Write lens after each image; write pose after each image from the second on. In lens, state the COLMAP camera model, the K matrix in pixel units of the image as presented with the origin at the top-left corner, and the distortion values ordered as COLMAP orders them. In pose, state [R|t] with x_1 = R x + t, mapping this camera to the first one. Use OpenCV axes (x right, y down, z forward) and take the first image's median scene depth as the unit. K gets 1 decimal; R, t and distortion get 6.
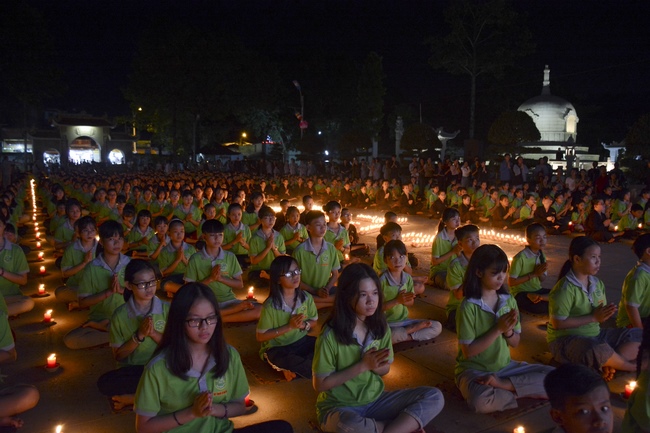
lens RADIAL K [[513.2, 0, 318.7], [0, 513.2, 219.5], [0, 0, 1]] dist [-0.149905, 0.097609]
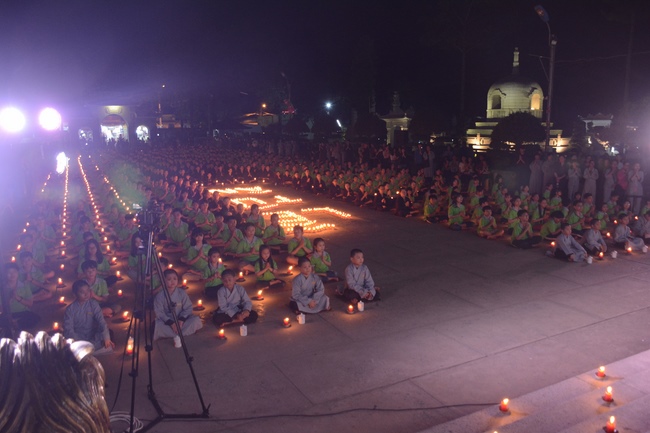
lens RADIAL K [[513.2, 0, 322.3], [0, 513.2, 219.2], [0, 0, 1]] dist [-0.149905, 0.097609]
pose [[0.997986, -0.004229, -0.063293, 0.083074], [0.008850, 0.997298, 0.072921, -0.013309], [0.062814, -0.073335, 0.995327, -0.126275]]
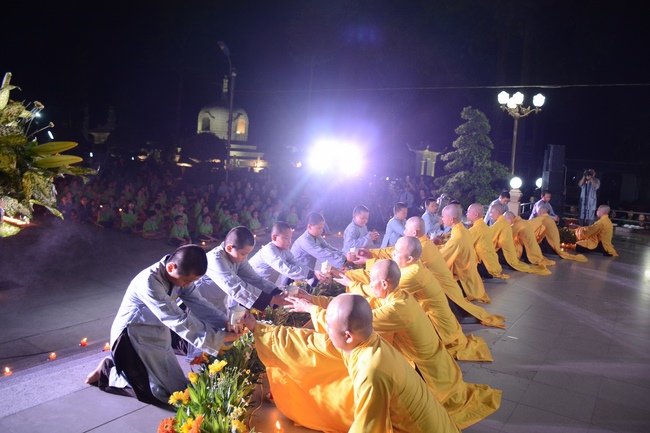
lens RADIAL K [[513.2, 0, 318.8], [0, 513.2, 218.6], [0, 0, 1]] dist [-0.149905, 0.097609]
pose [[0.898315, 0.001333, 0.439350, 0.108054], [-0.016310, 0.999407, 0.030315, -0.007050], [-0.439049, -0.034398, 0.897804, -0.166204]]
